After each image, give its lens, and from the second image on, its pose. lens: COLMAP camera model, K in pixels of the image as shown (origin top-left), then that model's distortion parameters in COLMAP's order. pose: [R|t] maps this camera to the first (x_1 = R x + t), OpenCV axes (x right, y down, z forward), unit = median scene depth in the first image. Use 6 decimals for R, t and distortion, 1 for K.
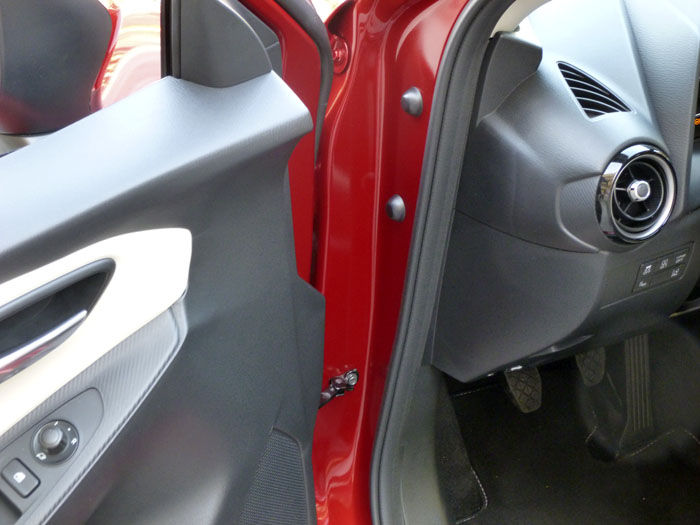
lens RADIAL K [[1108.3, 0, 350.0], [0, 1108.3, 262.5], [0, 0, 1]] dist [-0.044848, -0.073839]
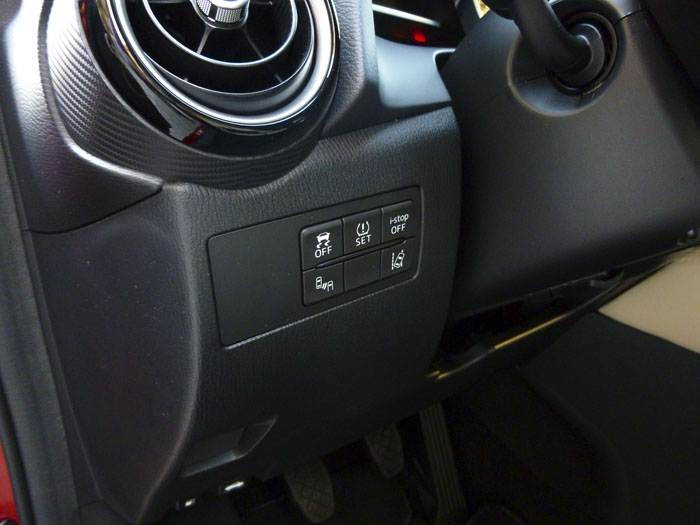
lens RADIAL K [[522.4, 0, 350.0], [0, 522.4, 262.5], [0, 0, 1]] dist [-0.081027, 0.050245]
pose [[0.989274, -0.120296, 0.082857, 0.258096], [0.138002, 0.955631, -0.260239, 0.067443], [-0.047875, 0.268883, 0.961982, 0.790591]]
